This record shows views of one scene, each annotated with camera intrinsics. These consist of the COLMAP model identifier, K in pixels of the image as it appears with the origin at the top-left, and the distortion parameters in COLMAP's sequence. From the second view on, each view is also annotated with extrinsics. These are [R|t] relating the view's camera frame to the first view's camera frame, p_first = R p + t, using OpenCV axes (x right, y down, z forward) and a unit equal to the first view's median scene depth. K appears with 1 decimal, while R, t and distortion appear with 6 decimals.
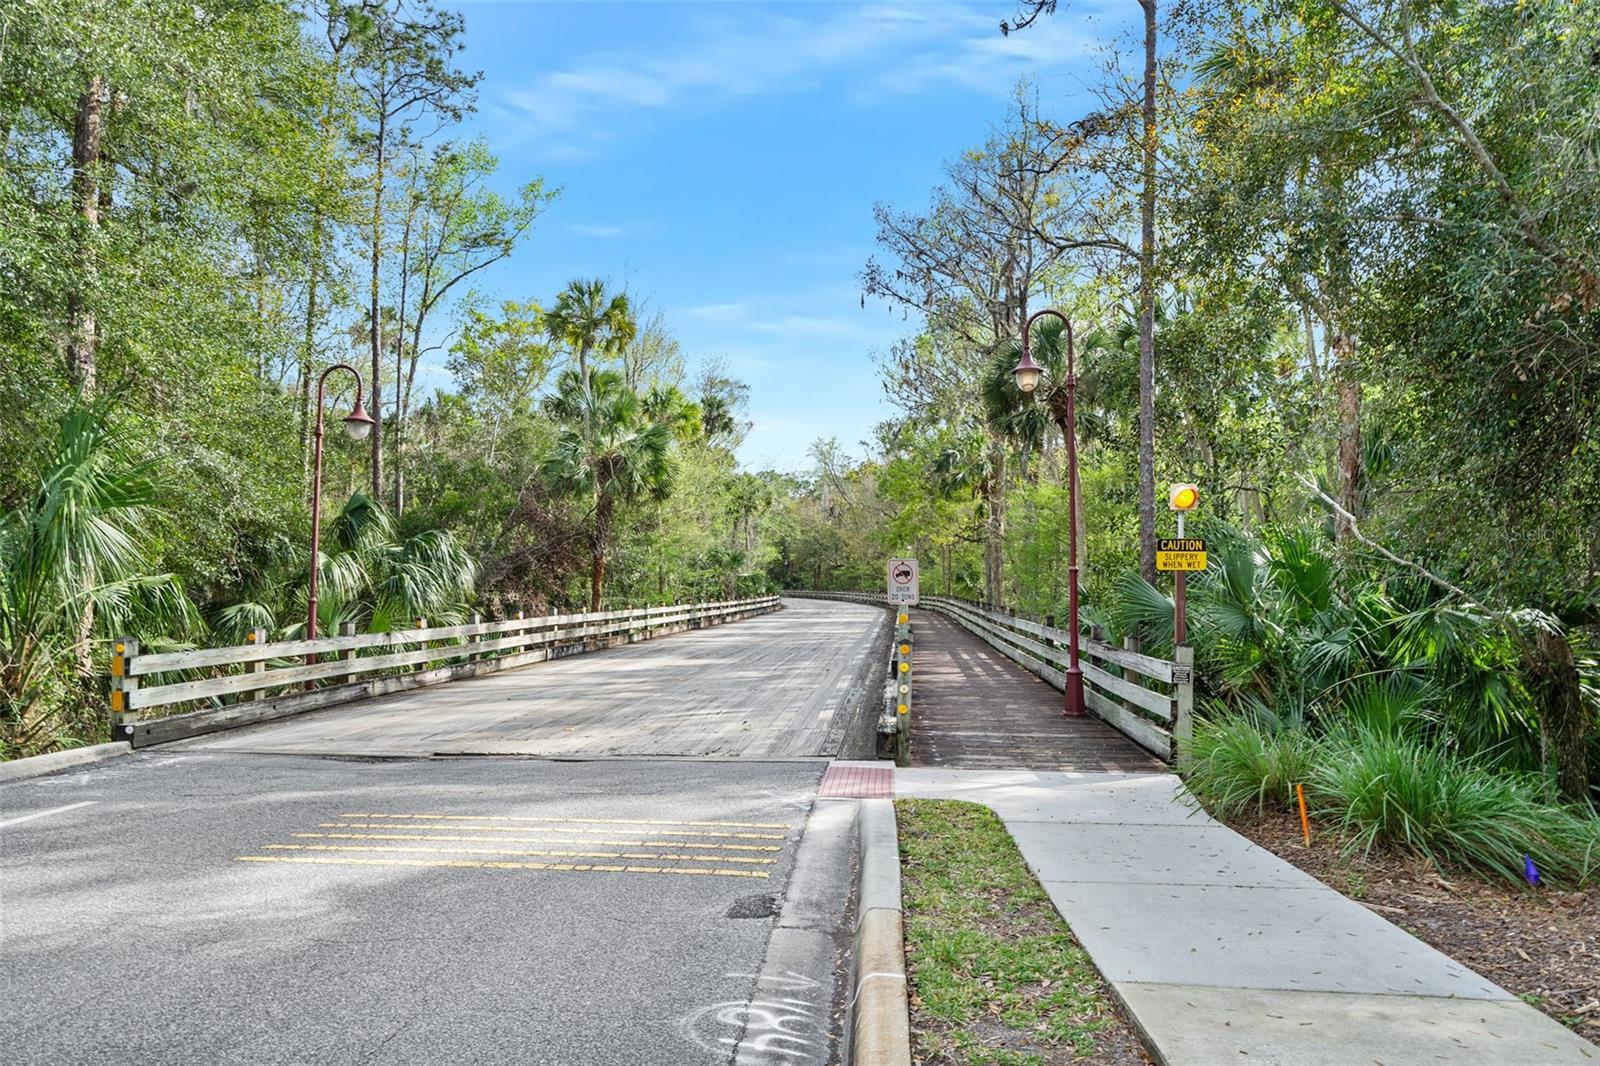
lens RADIAL K [[1100.6, 0, 800.0], [0, 1100.6, 533.0], [0, 0, 1]] dist [0.040000, -0.000273]
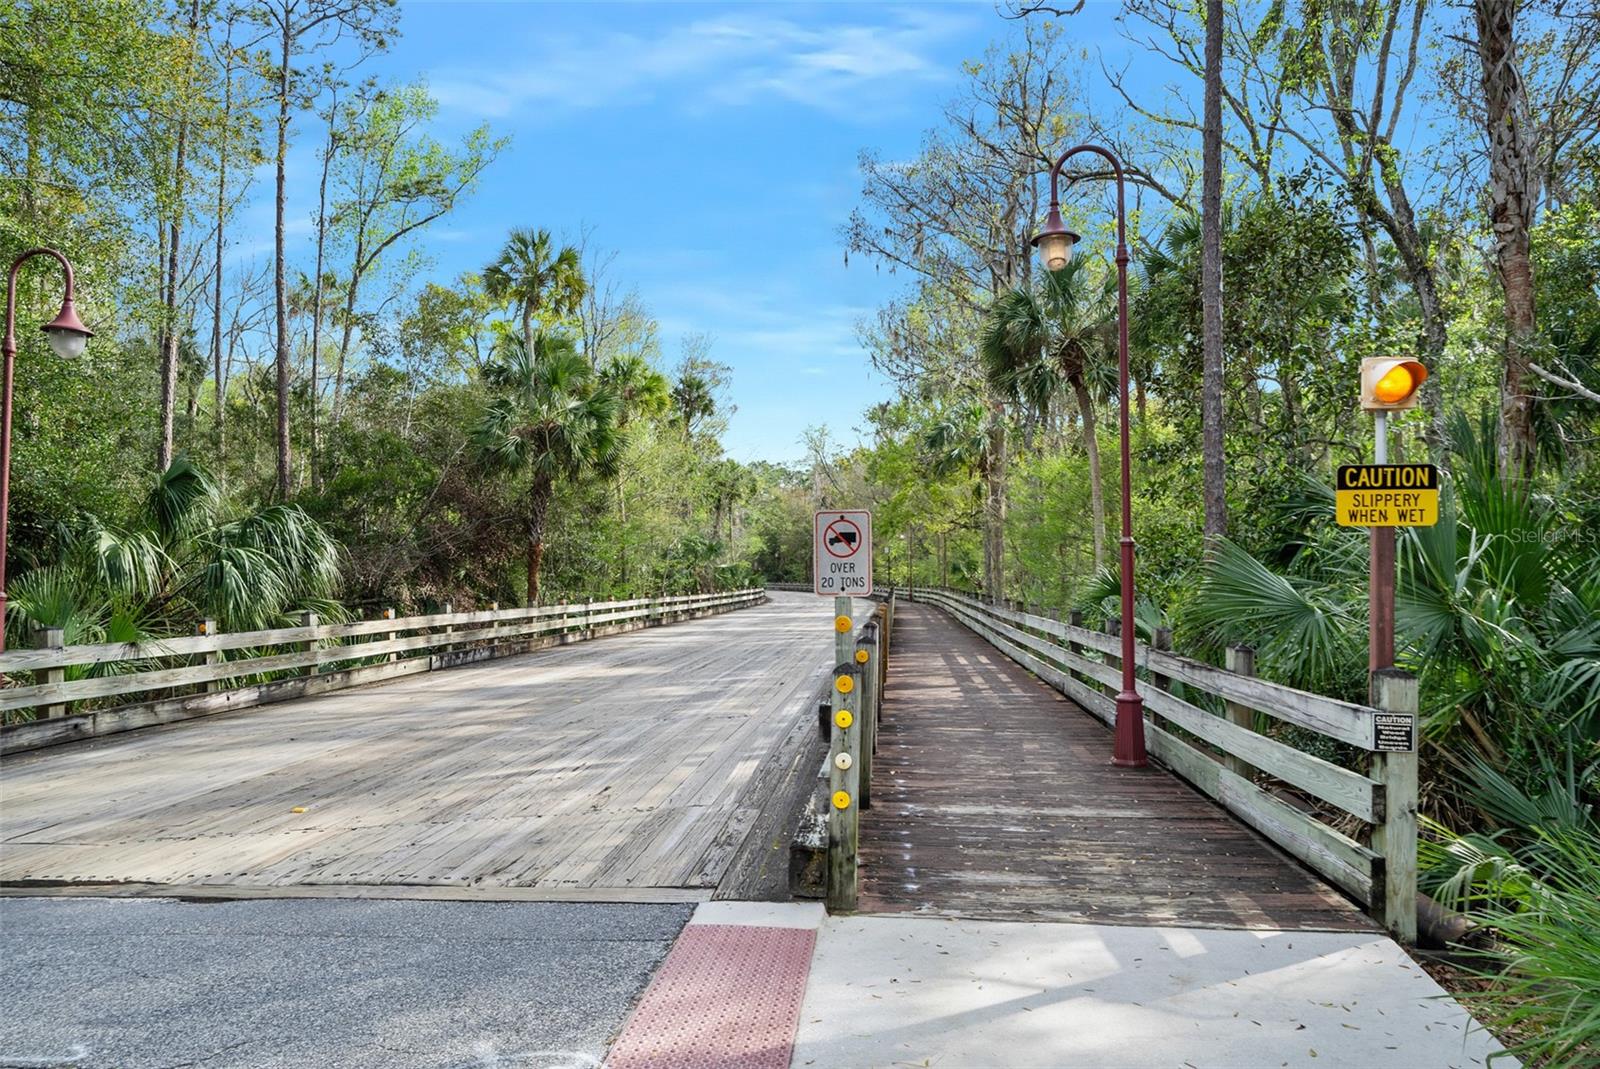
lens RADIAL K [[1100.6, 0, 800.0], [0, 1100.6, 534.5], [0, 0, 1]] dist [0.040000, -0.000273]
pose [[0.999982, -0.005230, 0.003091, 0.021294], [0.005207, 0.999959, 0.007411, 0.009330], [-0.003130, -0.007395, 0.999968, 0.141619]]
